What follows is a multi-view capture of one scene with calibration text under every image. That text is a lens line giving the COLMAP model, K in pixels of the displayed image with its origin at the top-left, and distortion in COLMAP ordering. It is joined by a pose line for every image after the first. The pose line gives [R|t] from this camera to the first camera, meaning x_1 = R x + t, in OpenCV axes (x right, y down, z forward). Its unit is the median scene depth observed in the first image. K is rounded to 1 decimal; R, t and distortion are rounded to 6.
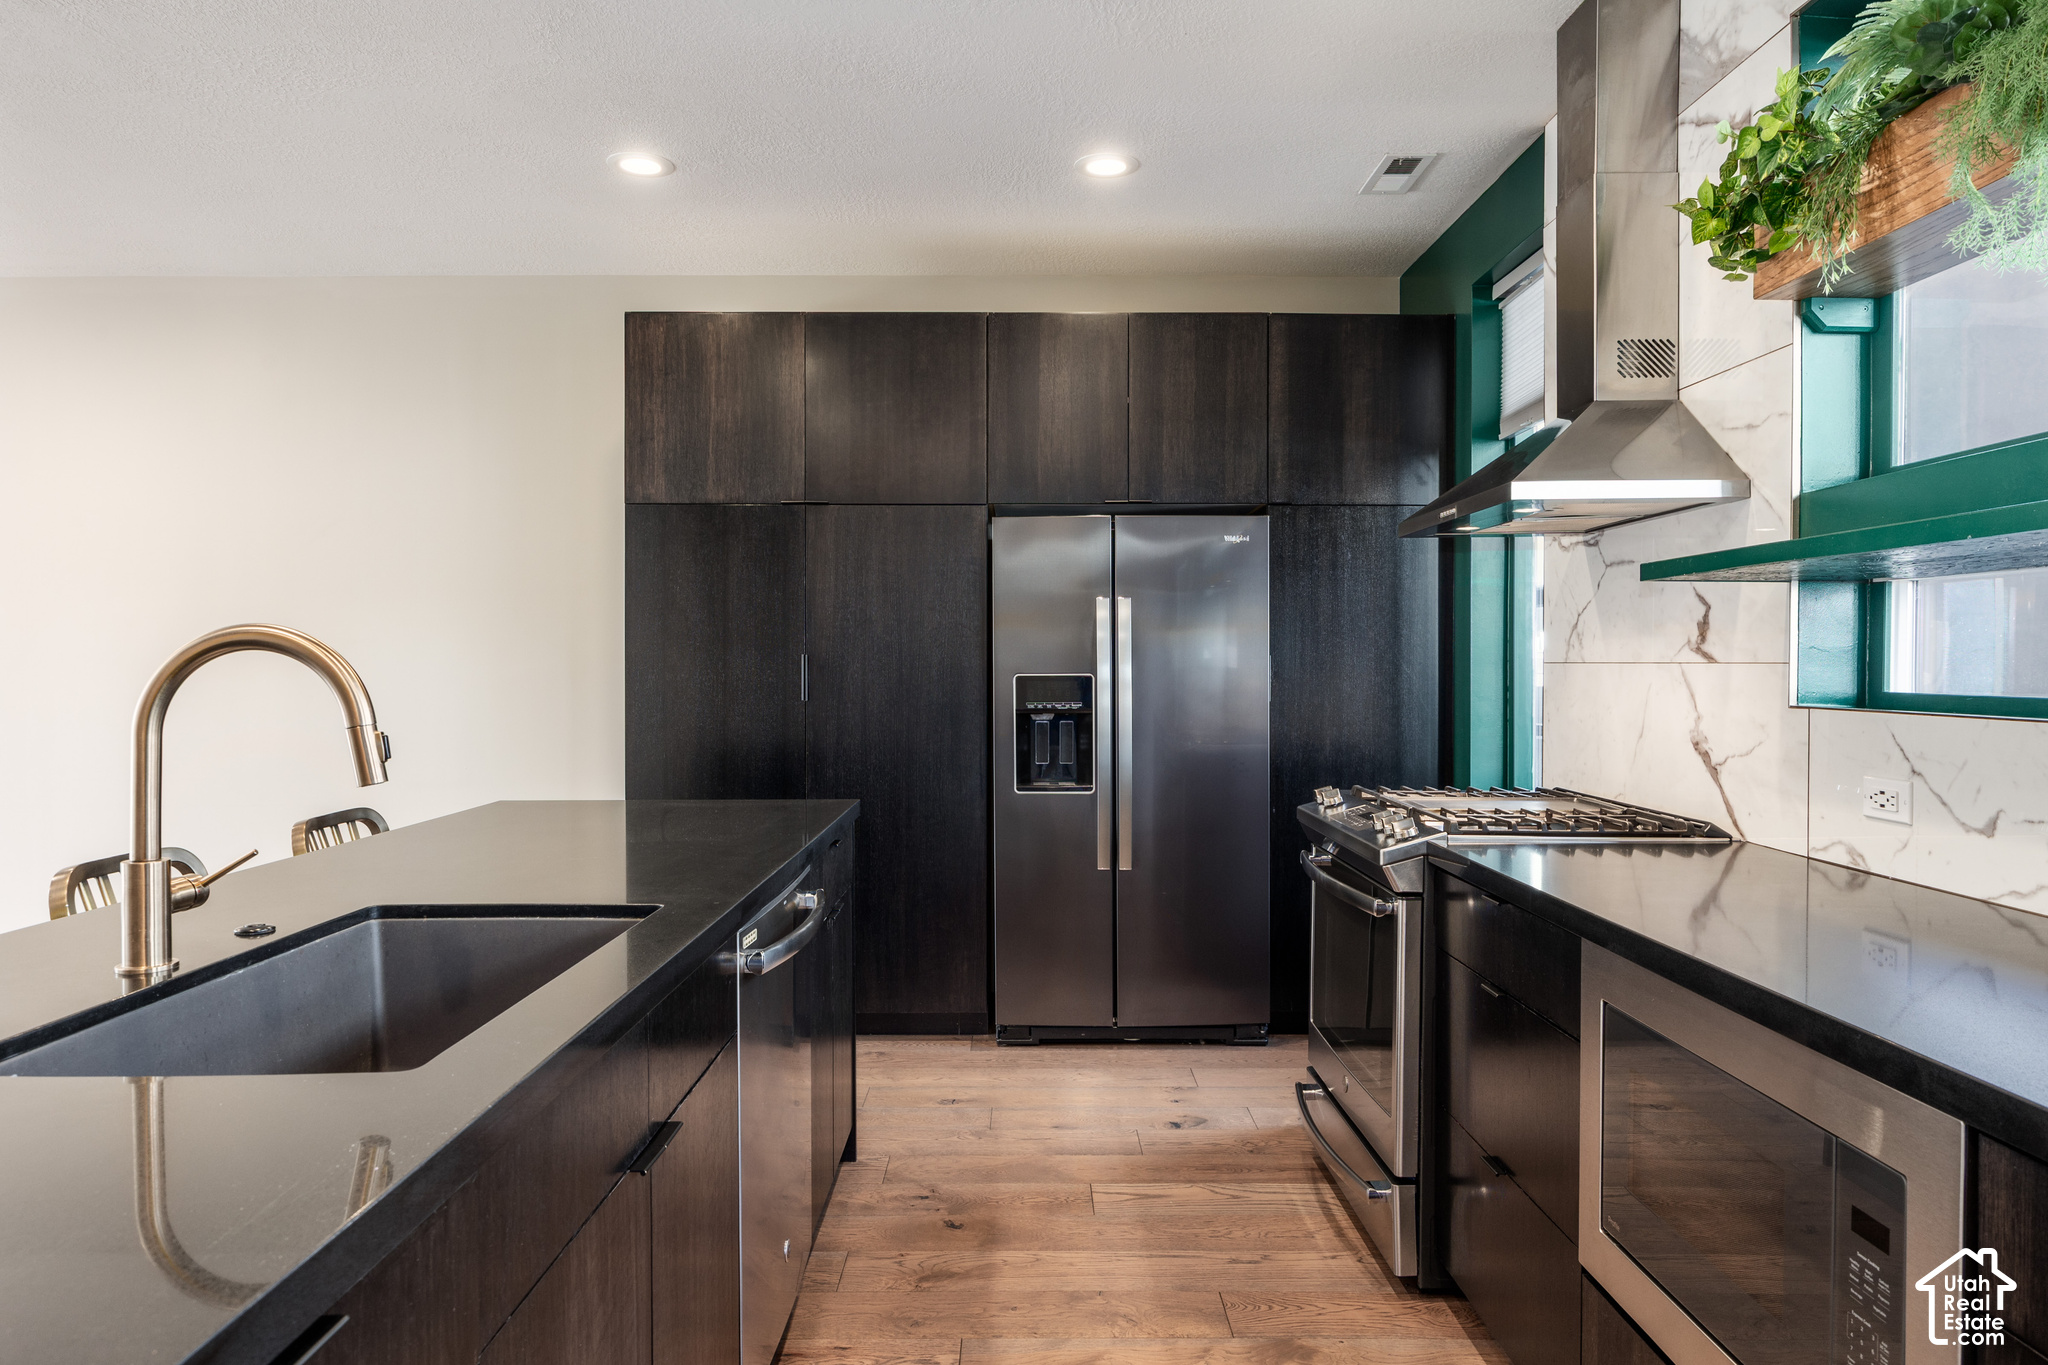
lens RADIAL K [[1292.7, 0, 1021.4], [0, 1292.7, 679.6], [0, 0, 1]] dist [-0.000311, -0.000027]
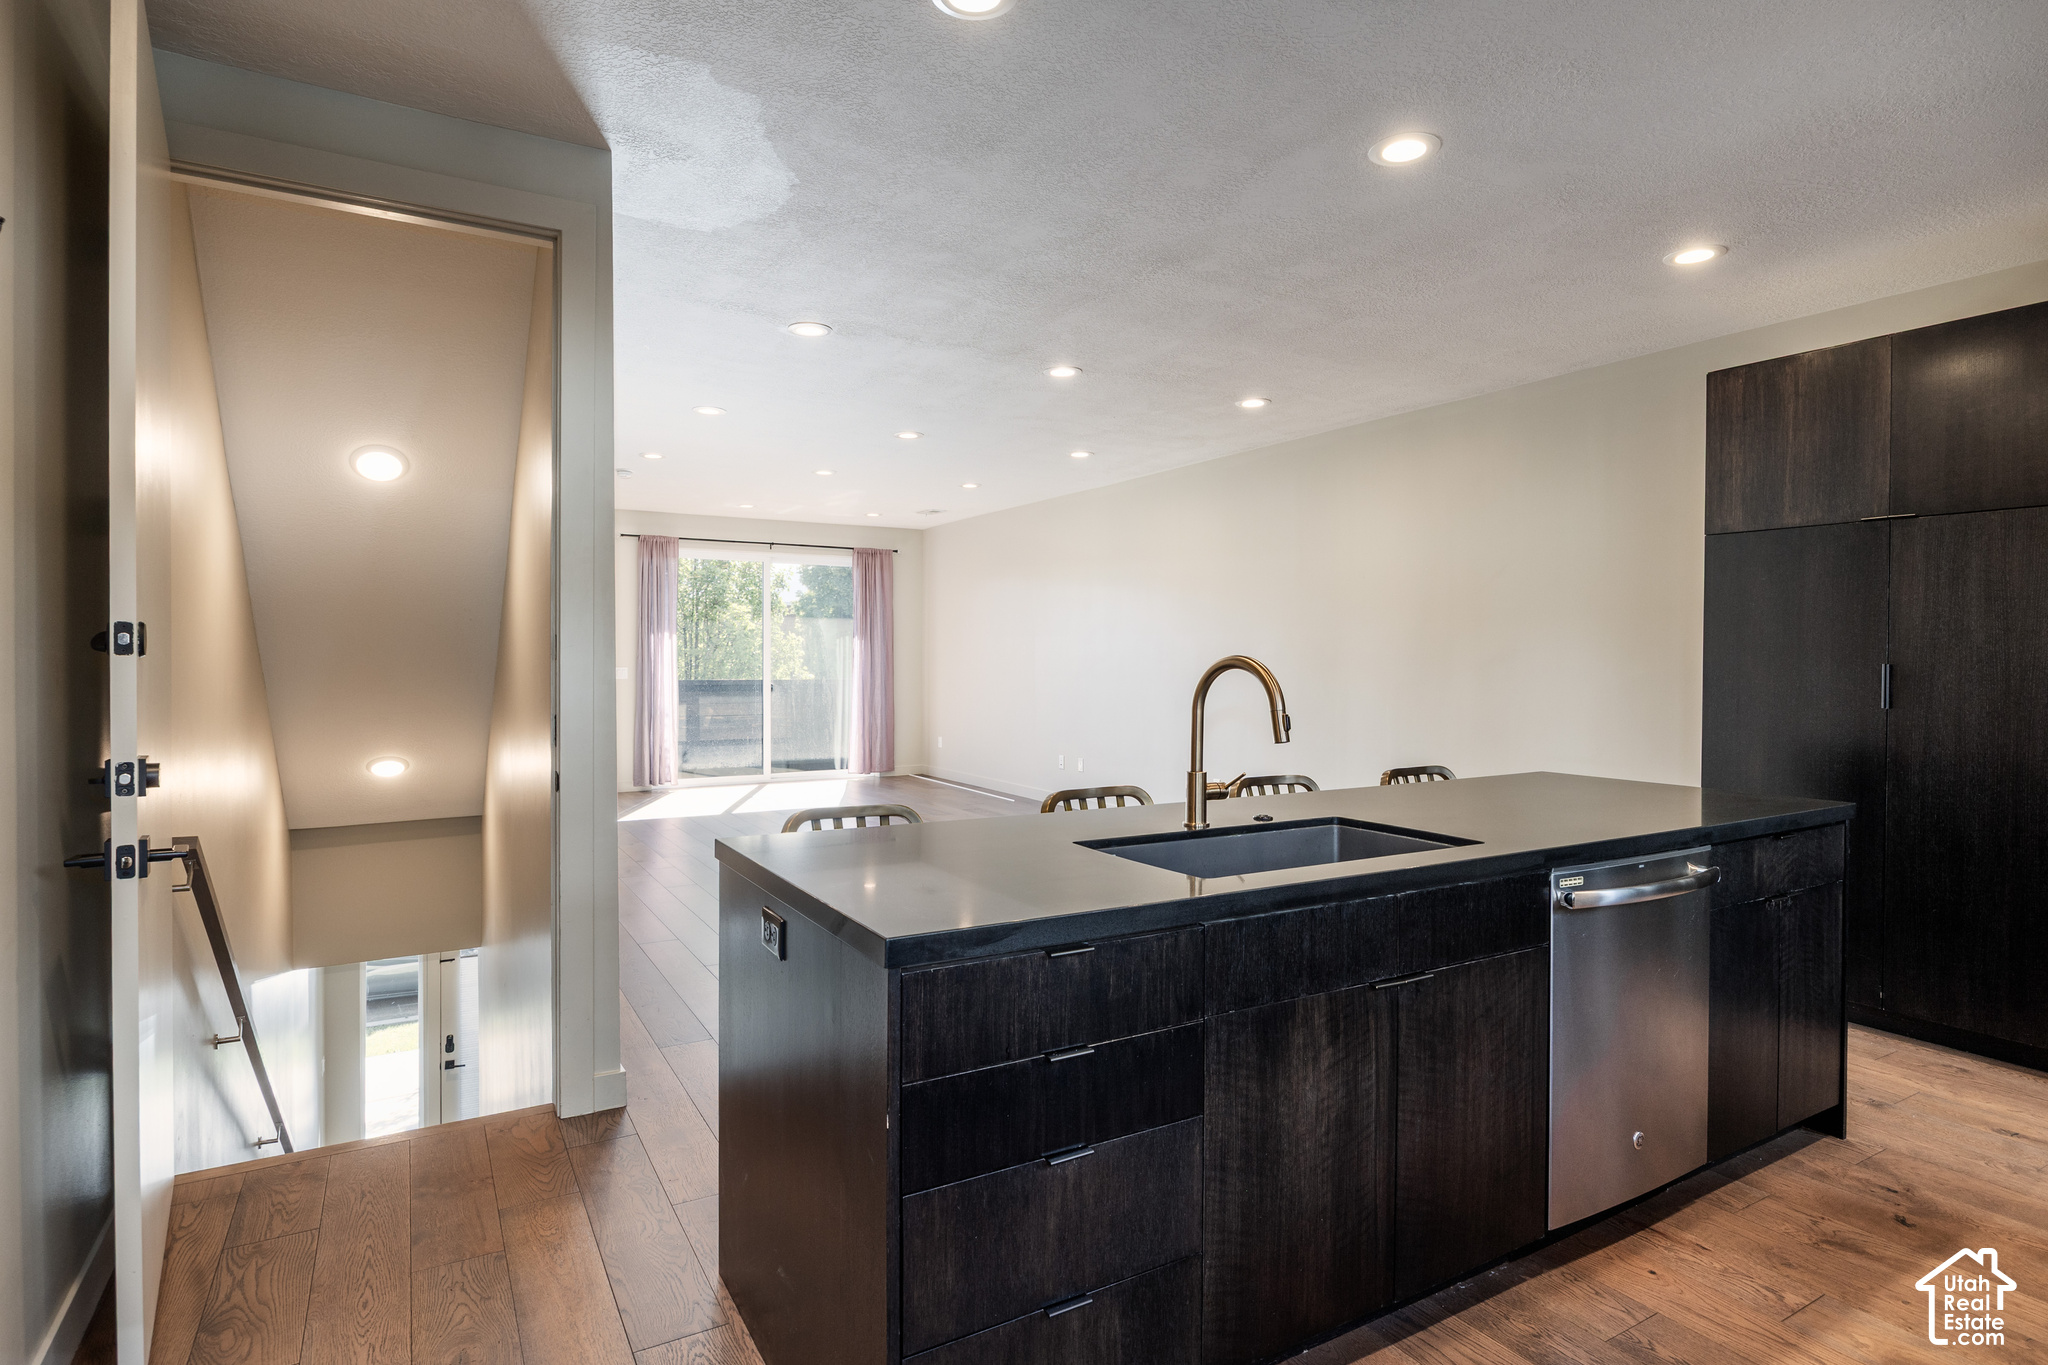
lens RADIAL K [[1060.9, 0, 1024.4], [0, 1060.9, 675.0], [0, 0, 1]] dist [0.000736, -0.001508]
pose [[0.505147, 0.021552, -0.862764, 0.289009], [-0.017329, 0.999740, 0.014828, -0.014994], [0.862859, 0.007461, 0.505389, -0.037436]]
